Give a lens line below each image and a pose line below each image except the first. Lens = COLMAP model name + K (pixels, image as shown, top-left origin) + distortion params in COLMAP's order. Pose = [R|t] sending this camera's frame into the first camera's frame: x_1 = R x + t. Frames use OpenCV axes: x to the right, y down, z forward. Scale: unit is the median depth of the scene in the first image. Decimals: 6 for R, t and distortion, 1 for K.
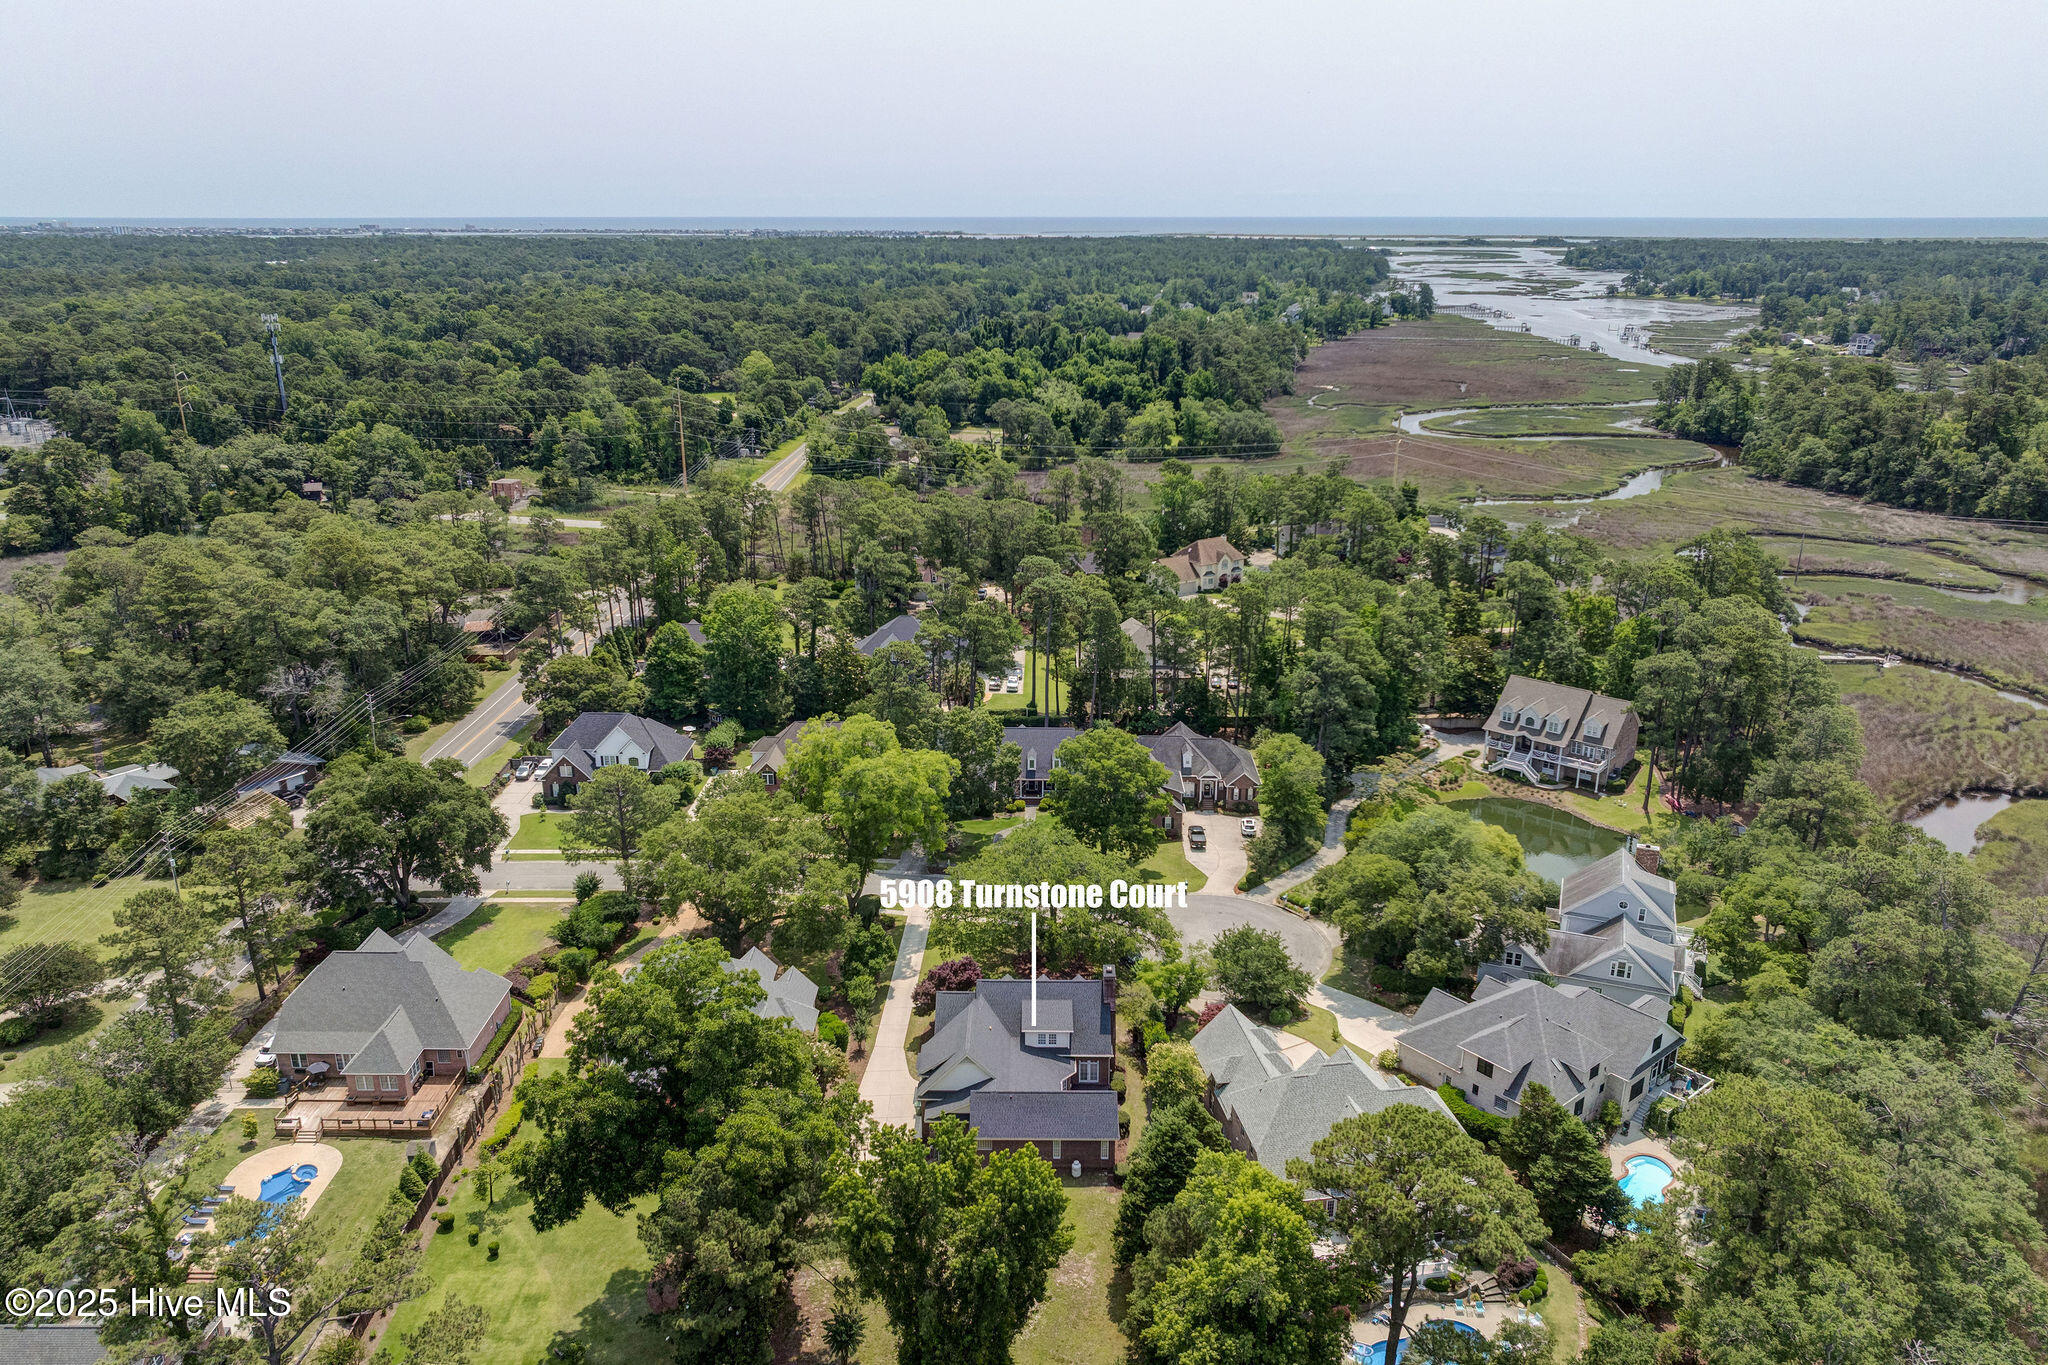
lens RADIAL K [[1440.5, 0, 1026.7], [0, 1440.5, 685.1], [0, 0, 1]] dist [0.013889, -0.003898]
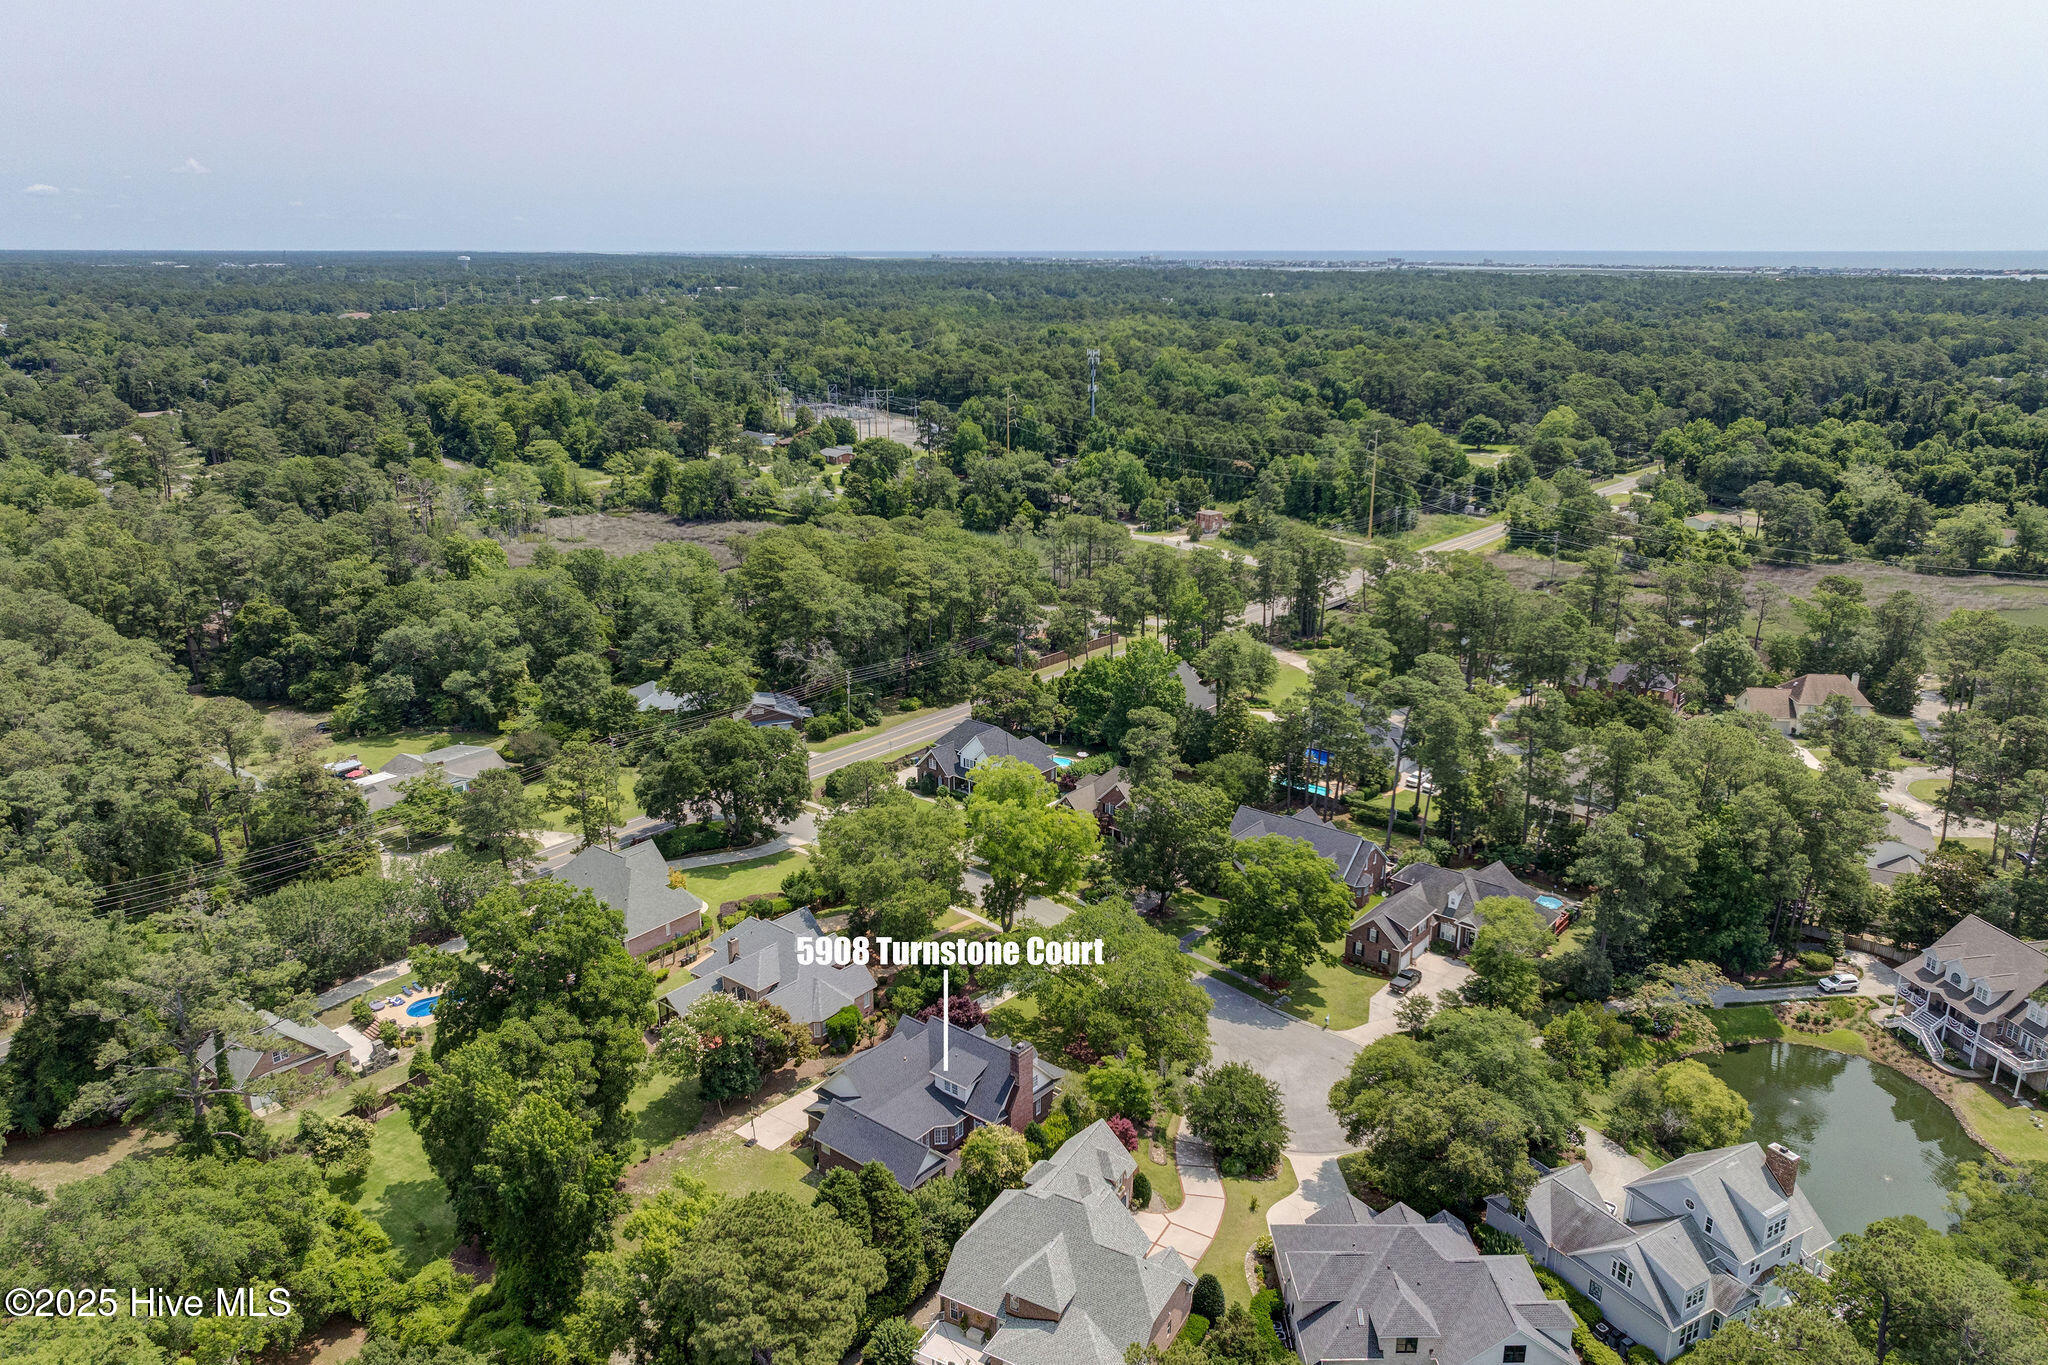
lens RADIAL K [[1440.5, 0, 1028.3], [0, 1440.5, 681.2], [0, 0, 1]] dist [0.013889, -0.003898]
pose [[0.786946, 0.181766, -0.589641, 0.385153], [-0.195122, 0.979894, 0.041654, -0.065022], [0.585357, 0.082272, 0.806591, 0.086148]]
